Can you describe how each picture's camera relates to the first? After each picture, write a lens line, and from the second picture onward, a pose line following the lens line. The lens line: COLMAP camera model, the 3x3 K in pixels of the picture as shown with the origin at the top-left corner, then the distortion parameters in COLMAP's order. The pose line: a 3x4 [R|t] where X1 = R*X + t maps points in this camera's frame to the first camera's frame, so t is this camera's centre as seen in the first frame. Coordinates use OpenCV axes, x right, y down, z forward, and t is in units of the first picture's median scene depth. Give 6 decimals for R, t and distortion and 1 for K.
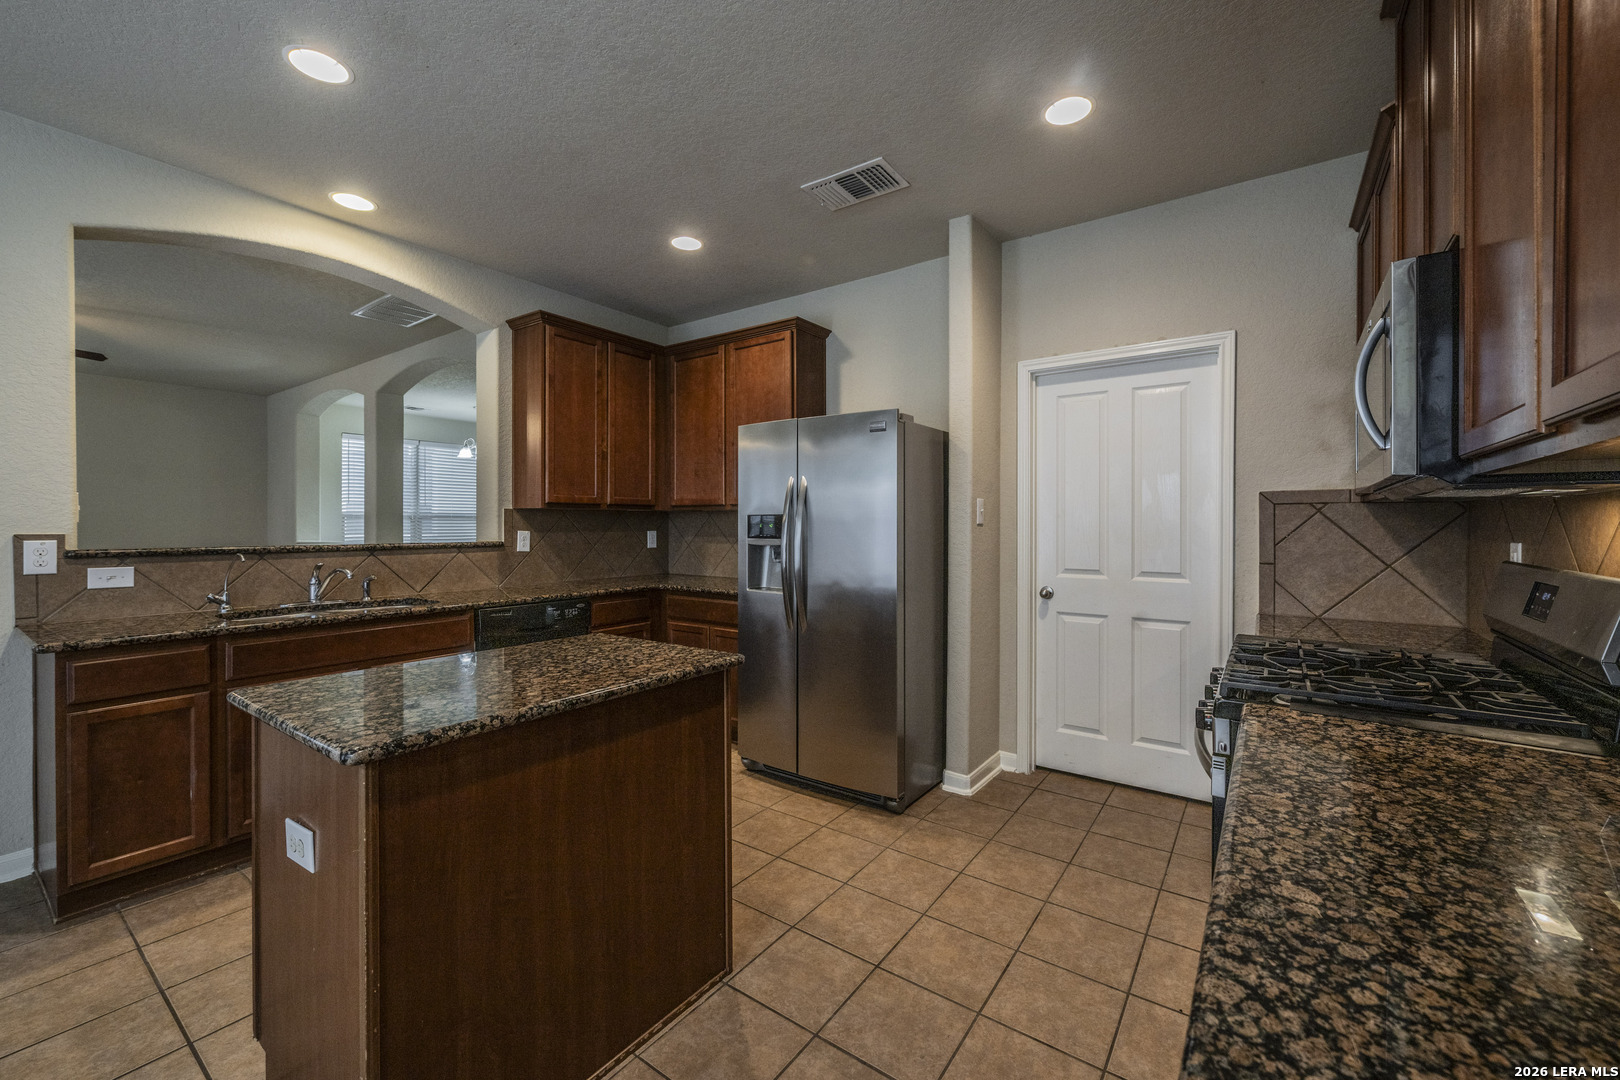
lens RADIAL K [[651.2, 0, 811.6], [0, 651.2, 525.3], [0, 0, 1]] dist [0.000205, 0.000038]
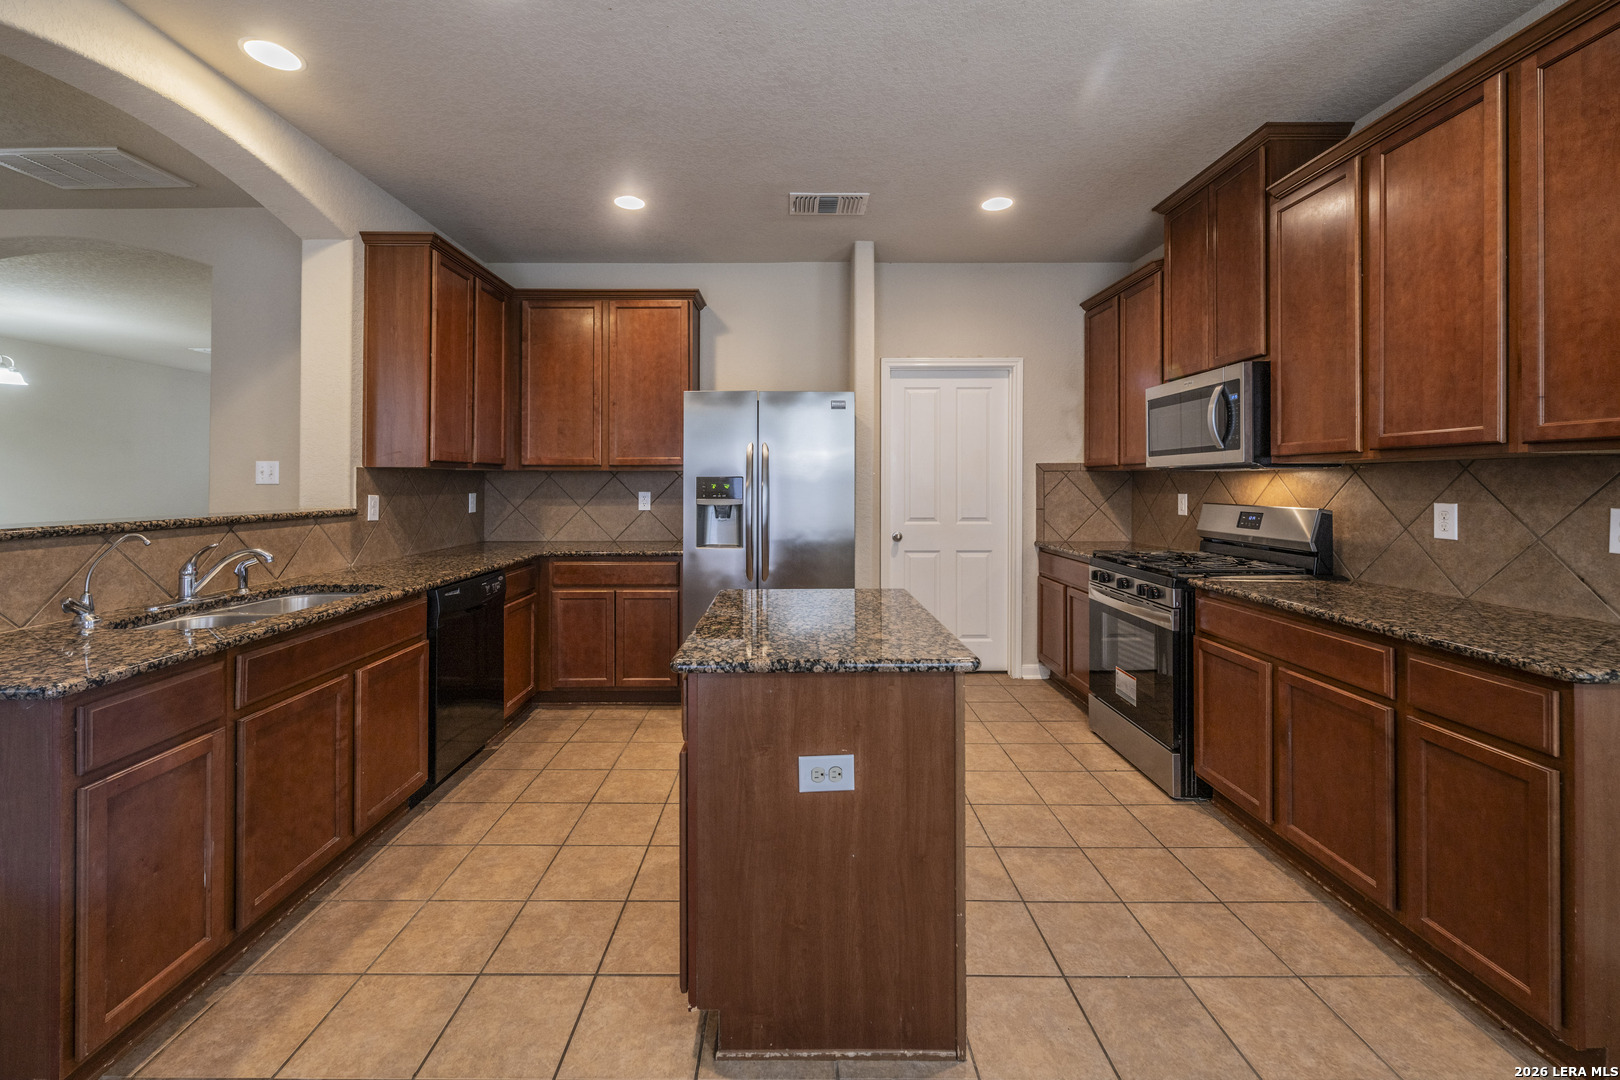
lens RADIAL K [[660.0, 0, 802.3], [0, 660.0, 478.4], [0, 0, 1]] dist [-0.001268, -0.000327]
pose [[0.811862, 0.001176, 0.583848, -0.576753], [0.003245, 0.999973, -0.006526, -0.005636], [-0.583840, 0.007193, 0.811837, 0.035530]]
